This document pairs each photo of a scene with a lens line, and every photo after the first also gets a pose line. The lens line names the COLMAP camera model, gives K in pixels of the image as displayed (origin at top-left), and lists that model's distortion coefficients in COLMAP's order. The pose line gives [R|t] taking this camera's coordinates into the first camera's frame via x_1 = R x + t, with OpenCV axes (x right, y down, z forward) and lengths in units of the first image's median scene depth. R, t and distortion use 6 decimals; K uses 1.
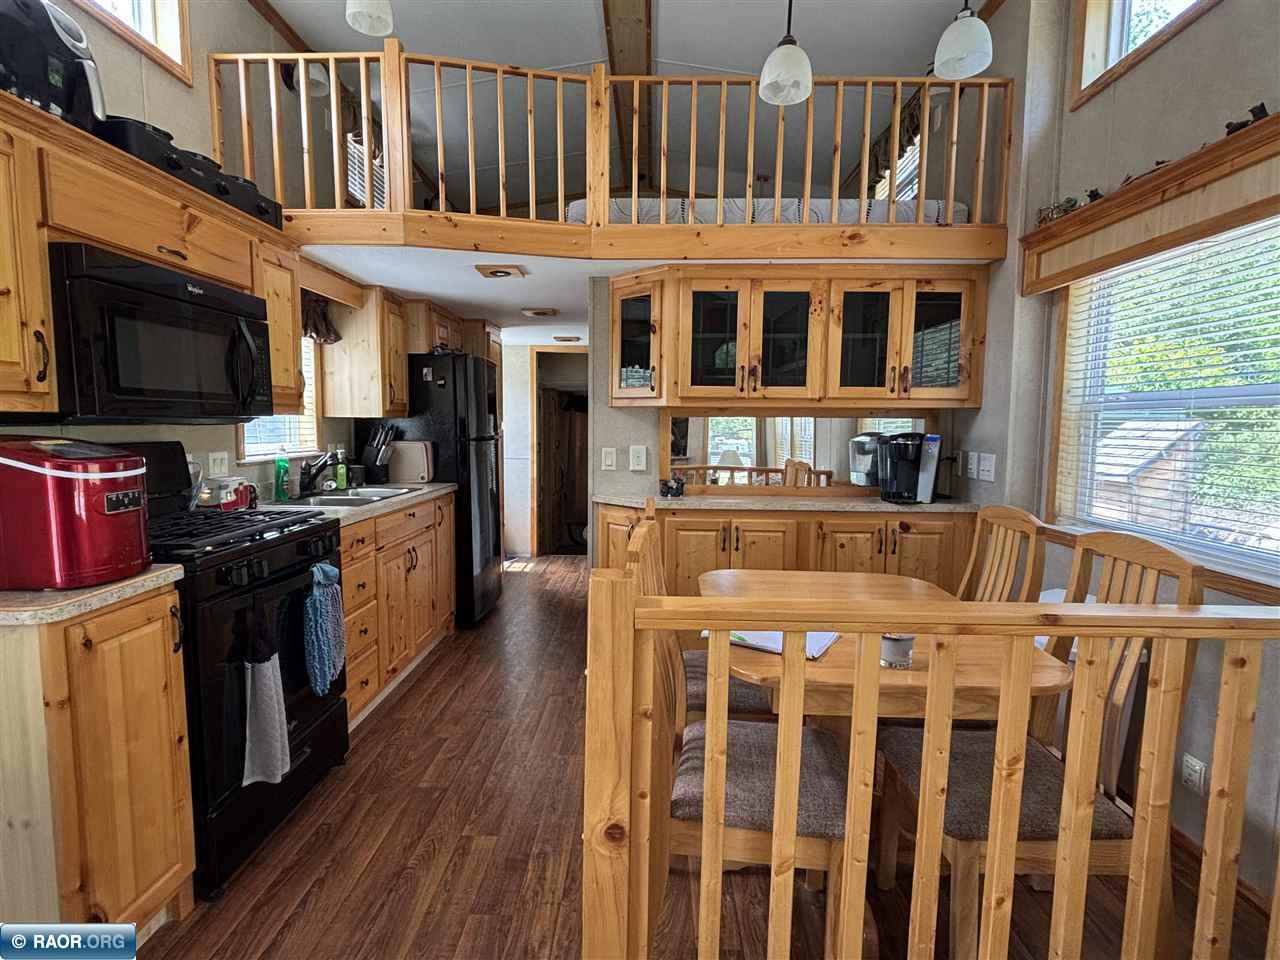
lens RADIAL K [[661.4, 0, 636.2], [0, 661.4, 488.2], [0, 0, 1]] dist [-0.003129, -0.001209]
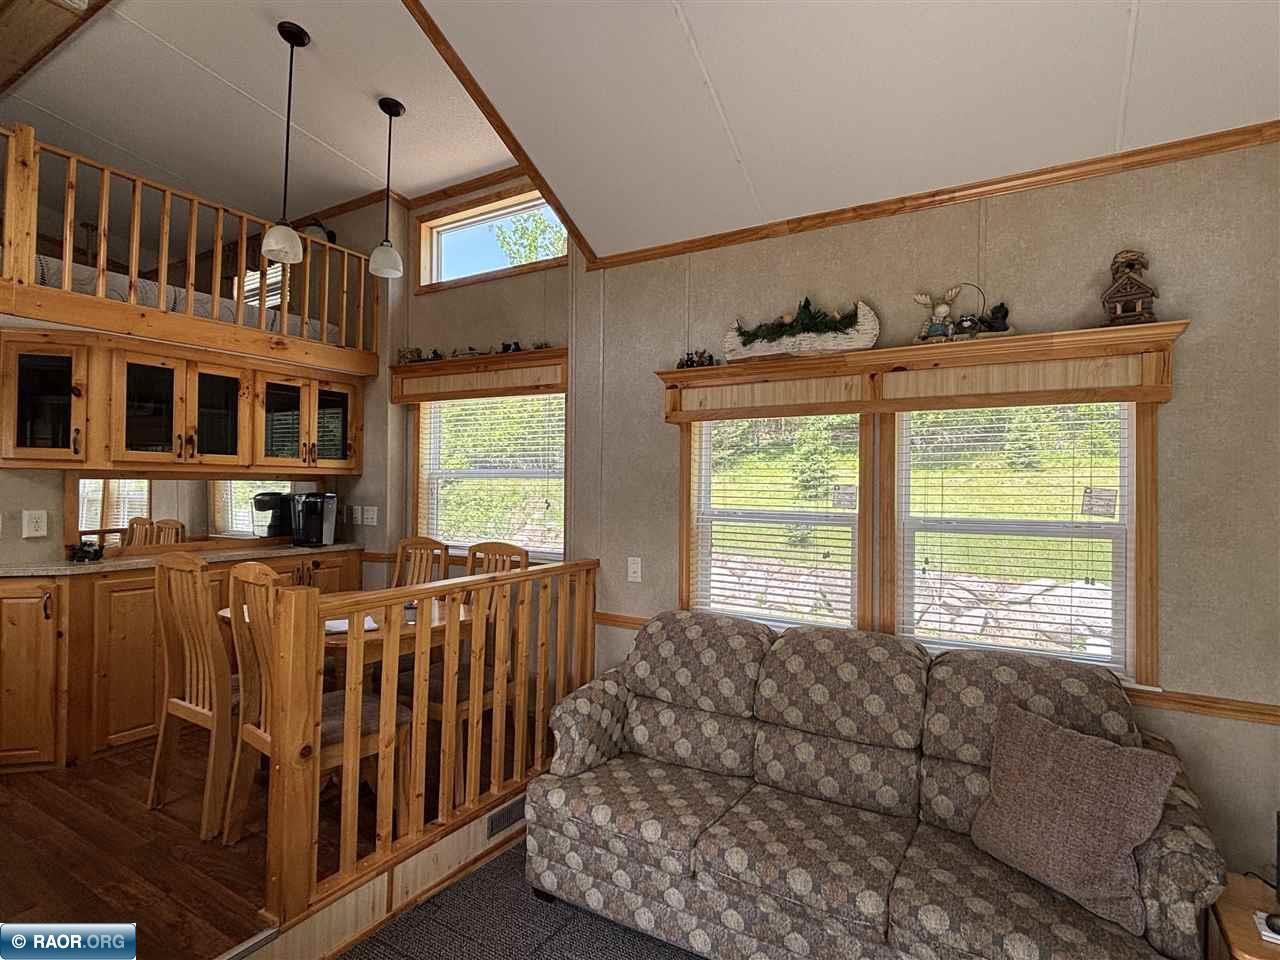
lens RADIAL K [[661.4, 0, 636.2], [0, 661.4, 488.2], [0, 0, 1]] dist [-0.003129, -0.001209]
pose [[0.493613, -0.006254, 0.869659, -0.434573], [0.085941, 0.995431, -0.041621, 0.017793], [-0.865425, 0.095284, 0.491895, -0.212029]]
